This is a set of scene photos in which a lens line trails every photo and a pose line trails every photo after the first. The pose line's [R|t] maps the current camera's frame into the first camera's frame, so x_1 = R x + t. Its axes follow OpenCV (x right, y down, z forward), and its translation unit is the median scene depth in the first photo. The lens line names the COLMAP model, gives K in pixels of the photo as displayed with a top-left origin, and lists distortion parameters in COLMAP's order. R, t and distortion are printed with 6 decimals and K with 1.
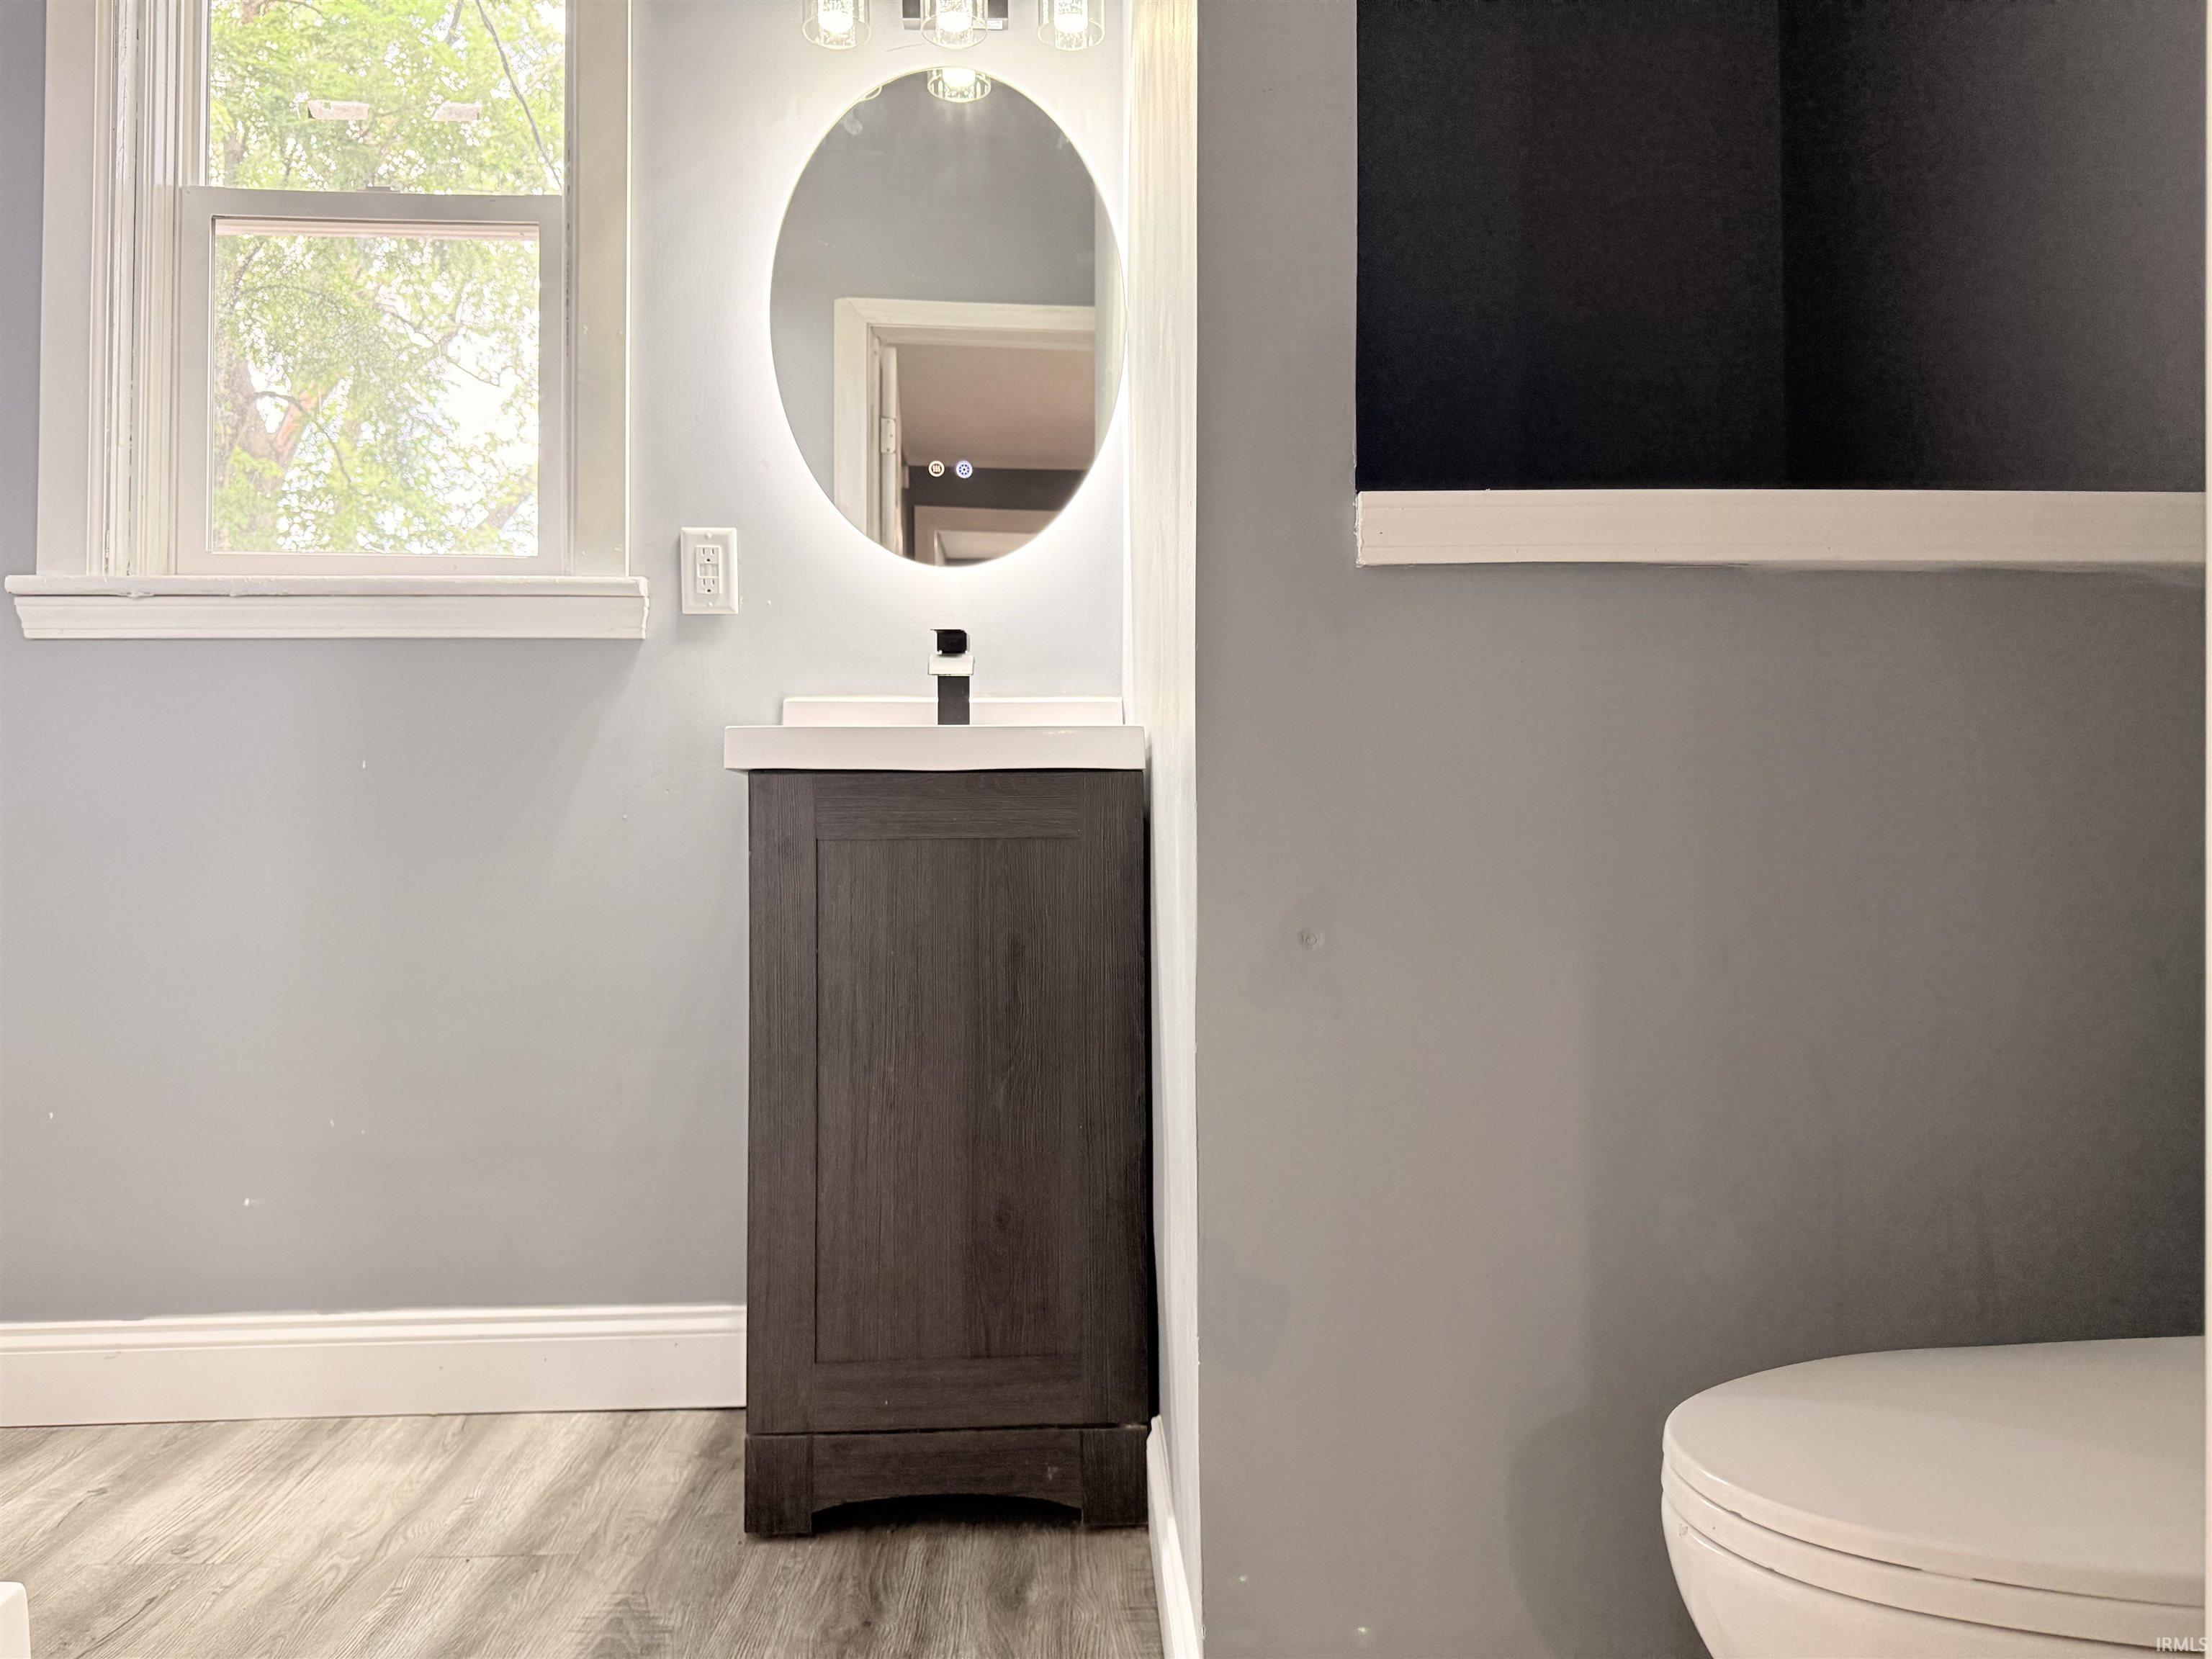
lens RADIAL K [[1579.5, 0, 1101.7], [0, 1579.5, 846.9], [0, 0, 1]] dist [0.064211, -0.076549]
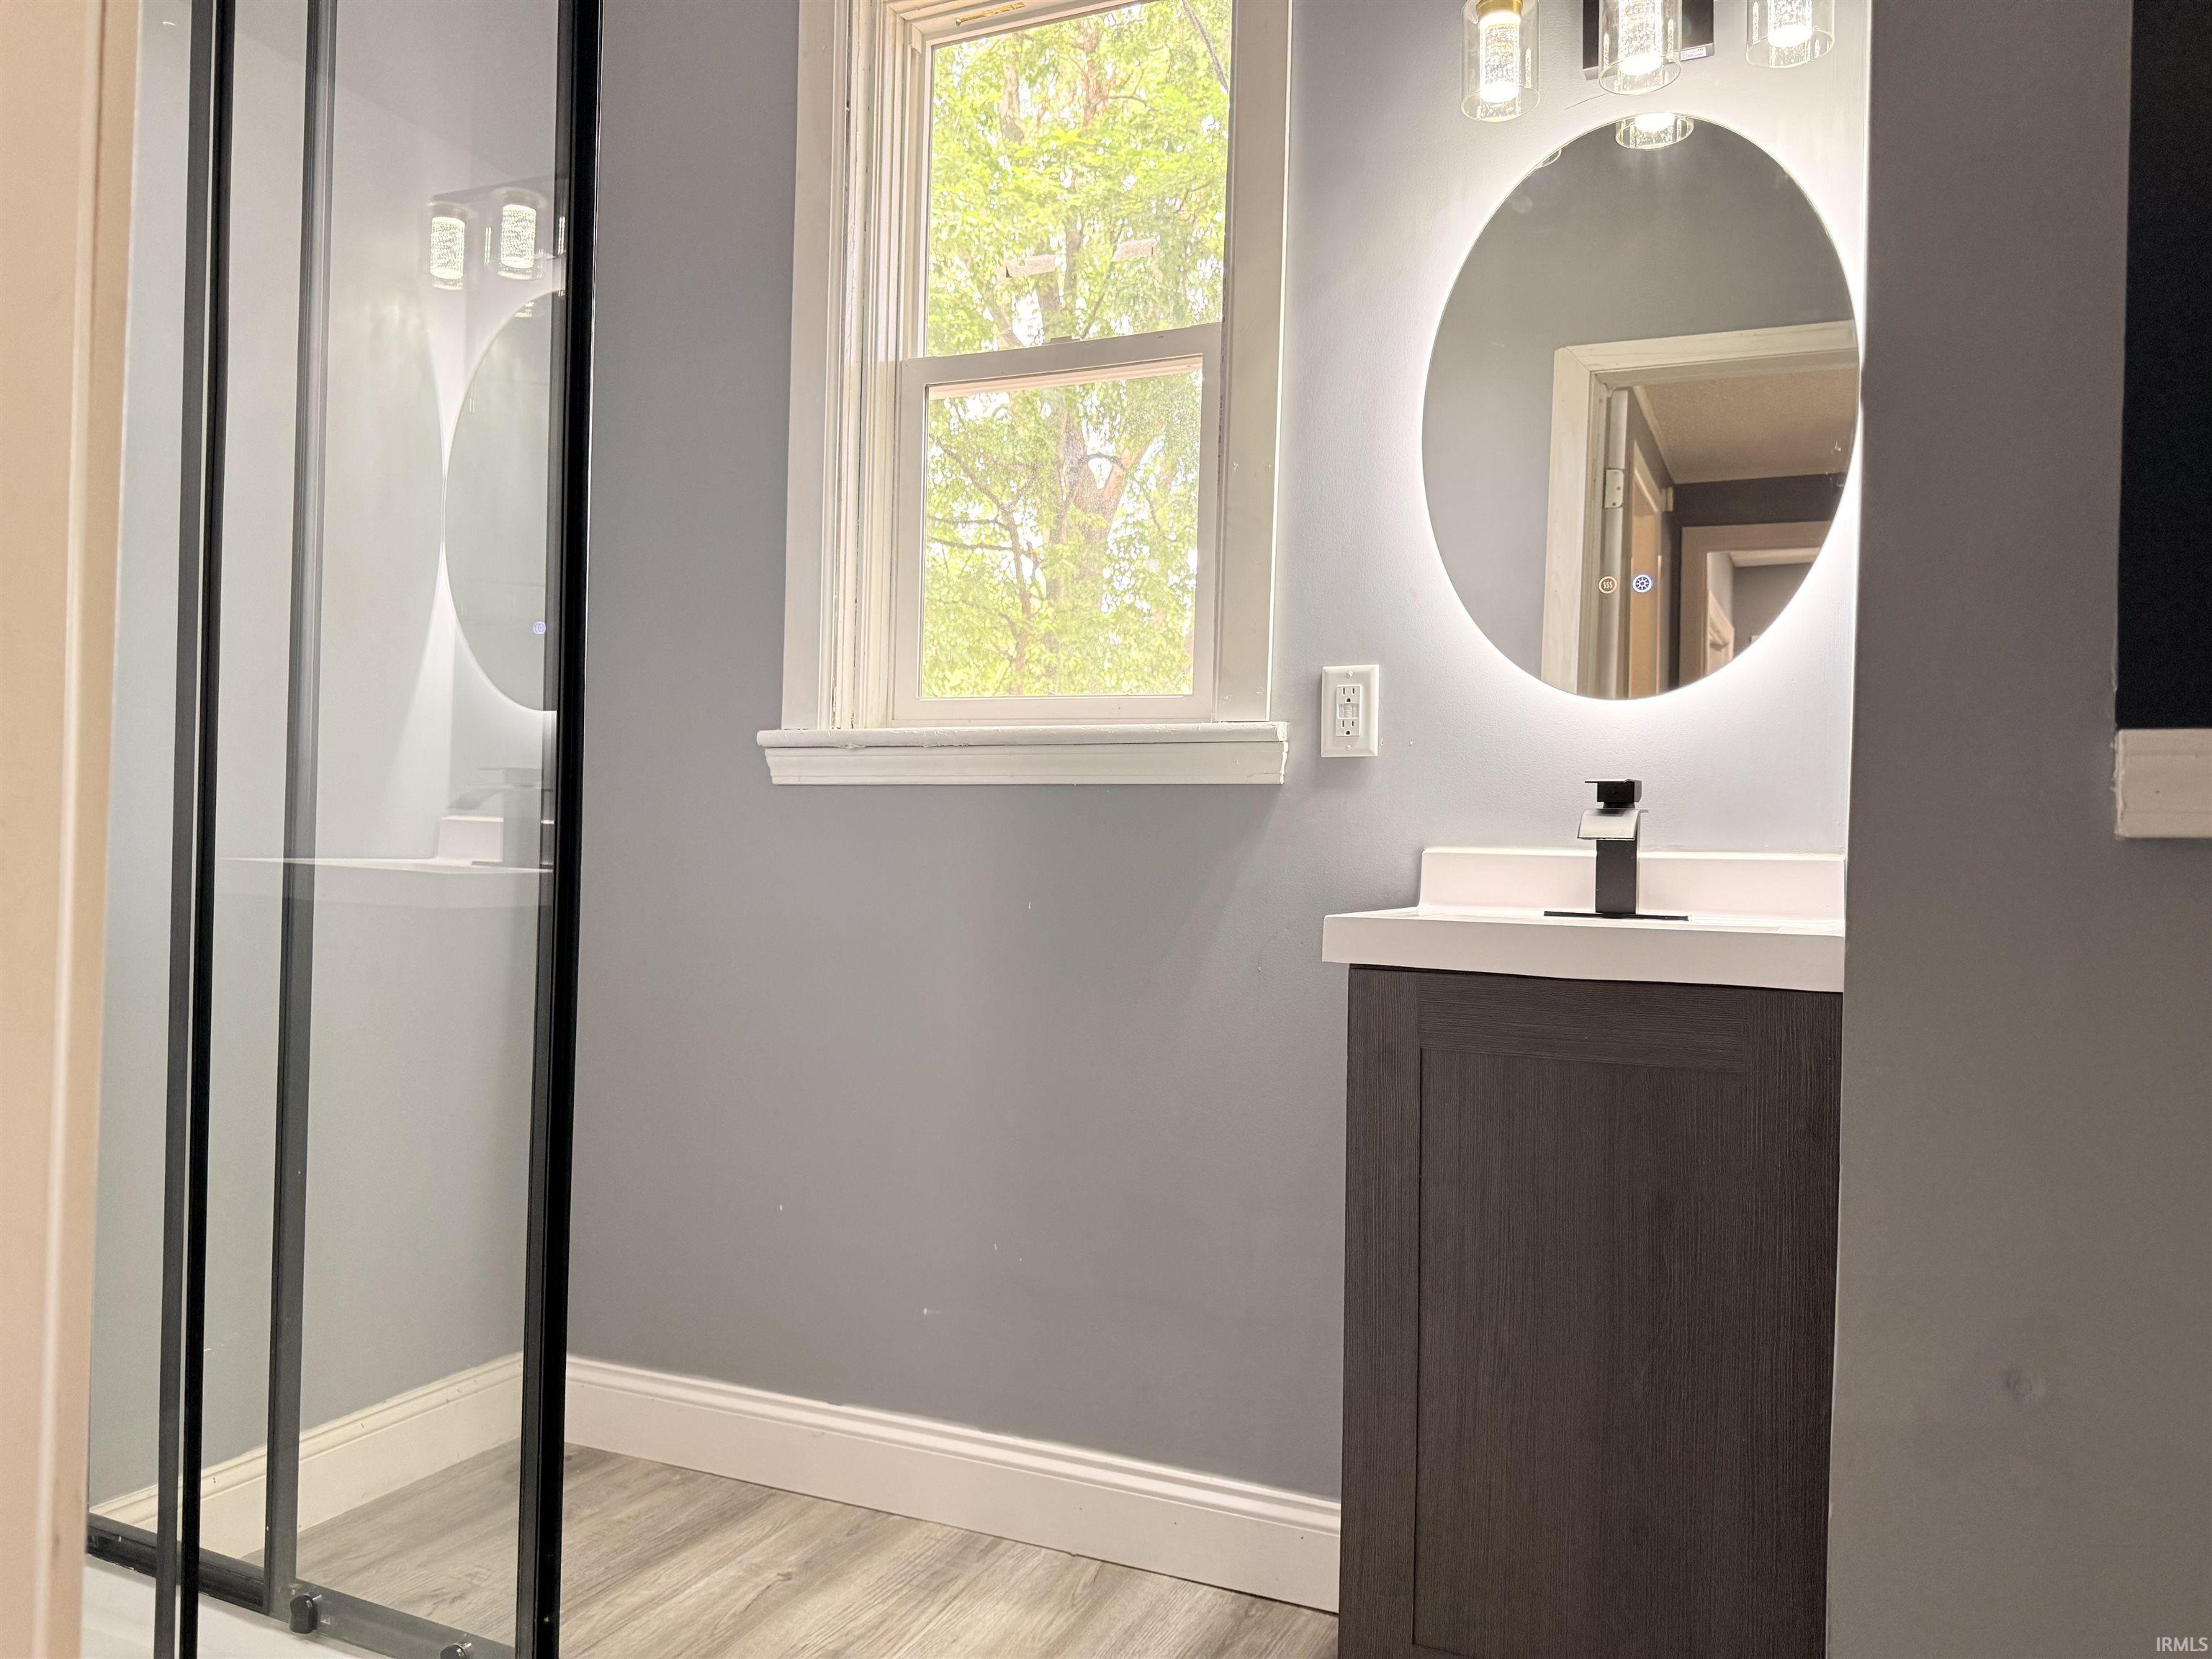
lens RADIAL K [[1579.5, 0, 1097.6], [0, 1579.5, 852.4], [0, 0, 1]] dist [0.064211, -0.076549]
pose [[0.884041, 0.022978, -0.466845, 0.055875], [-0.022174, 0.999728, 0.007217, -0.096109], [0.466884, 0.003971, 0.884310, 0.117894]]
